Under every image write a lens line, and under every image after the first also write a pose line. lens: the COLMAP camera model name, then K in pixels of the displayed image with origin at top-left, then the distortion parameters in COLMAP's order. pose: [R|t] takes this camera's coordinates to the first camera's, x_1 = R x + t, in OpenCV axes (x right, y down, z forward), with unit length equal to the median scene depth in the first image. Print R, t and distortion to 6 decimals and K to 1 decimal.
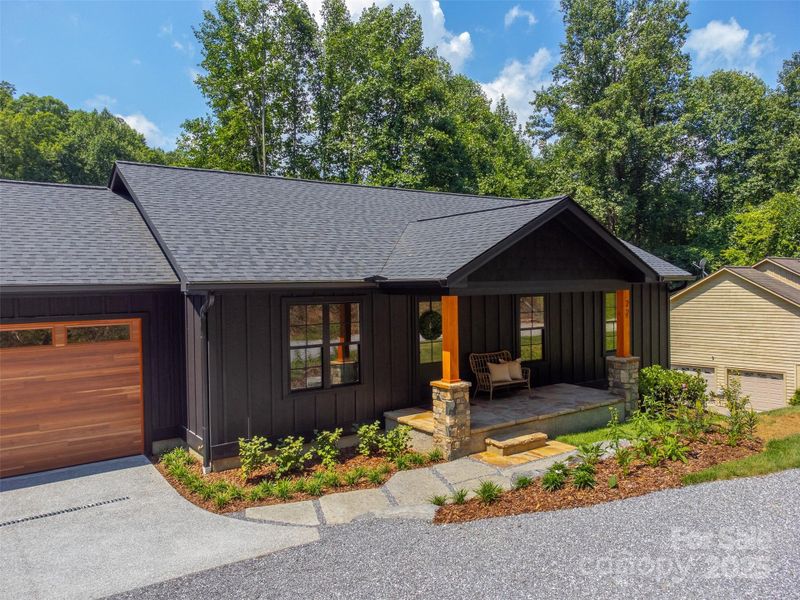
lens RADIAL K [[598.9, 0, 398.0], [0, 598.9, 295.7], [0, 0, 1]] dist [0.008057, 0.025523]
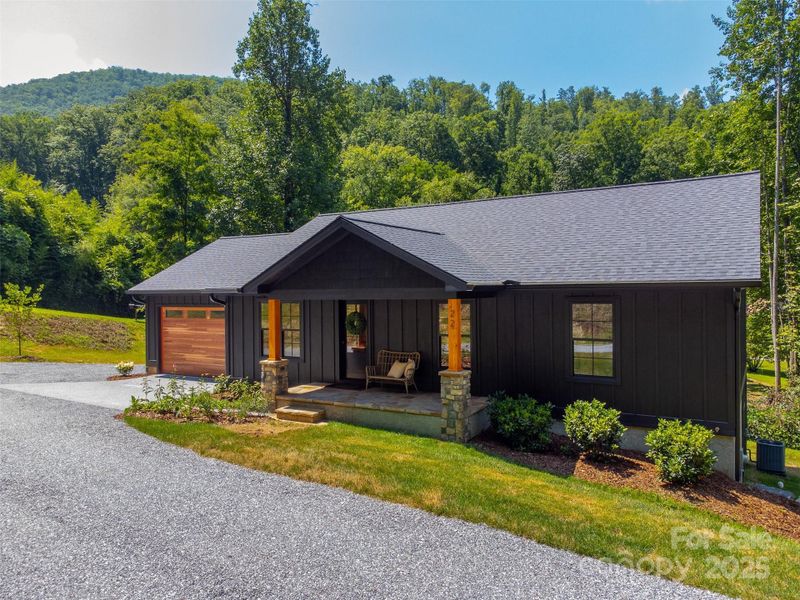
lens RADIAL K [[598.9, 0, 398.0], [0, 598.9, 295.7], [0, 0, 1]] dist [0.008057, 0.025523]
pose [[0.401496, 0.019419, -0.915655, 1.411386], [-0.015058, 0.999780, 0.014601, -0.032696], [0.915737, 0.007926, 0.401700, 0.648426]]
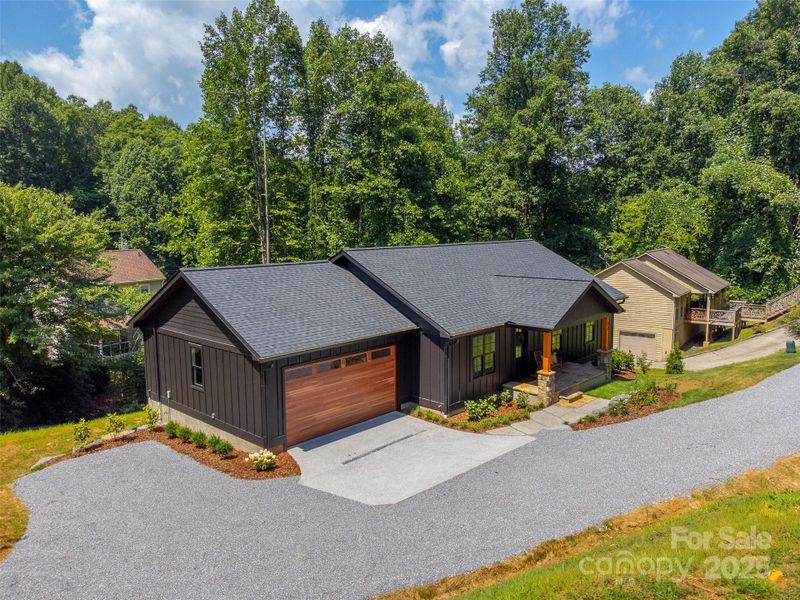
lens RADIAL K [[598.9, 0, 398.0], [0, 598.9, 295.7], [0, 0, 1]] dist [0.008057, 0.025523]
pose [[0.980486, -0.015929, 0.195941, -0.803336], [-0.002872, 0.995445, 0.095297, -0.311429], [-0.196566, -0.094000, 0.975974, -0.923469]]
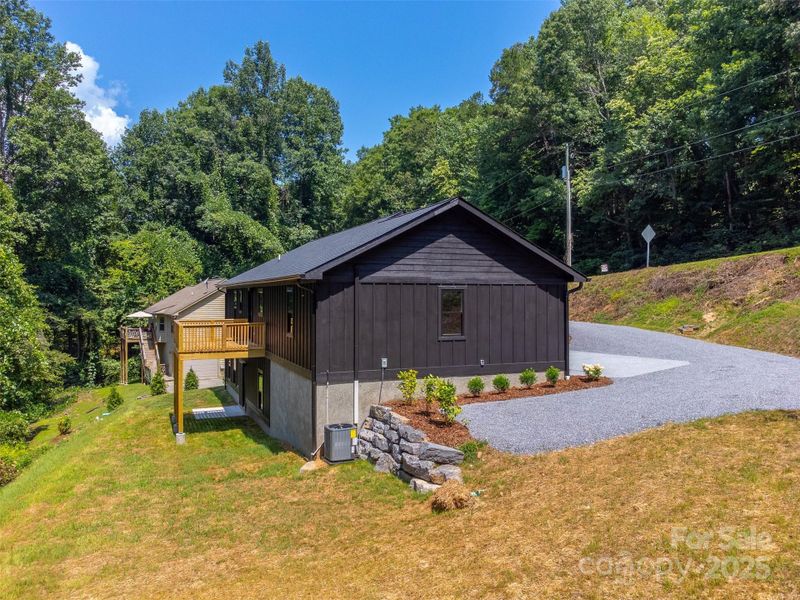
lens RADIAL K [[598.9, 0, 398.0], [0, 598.9, 295.7], [0, 0, 1]] dist [0.008057, 0.025523]
pose [[0.219476, 0.017827, 0.975455, -2.610628], [0.017428, 0.999602, -0.022189, 0.070393], [-0.975462, 0.021870, 0.219078, 0.777717]]
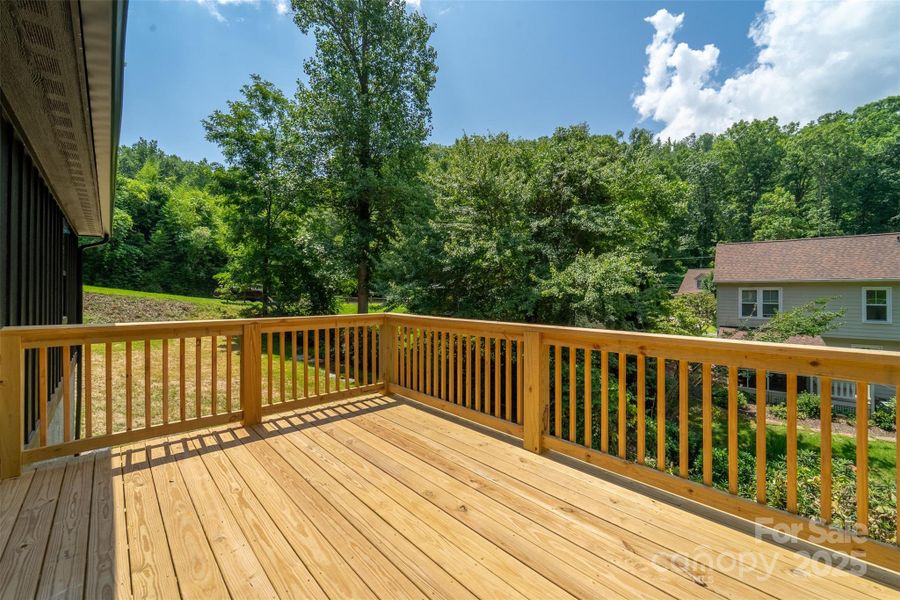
lens RADIAL K [[370.5, 0, 451.0], [0, 370.5, 287.7], [0, 0, 1]] dist [-0.000758, 0.000003]
pose [[0.124805, 0.009262, -0.992138, -0.452070], [-0.022522, 0.999725, 0.006500, 0.076794], [0.991926, 0.021534, 0.124979, 1.930167]]
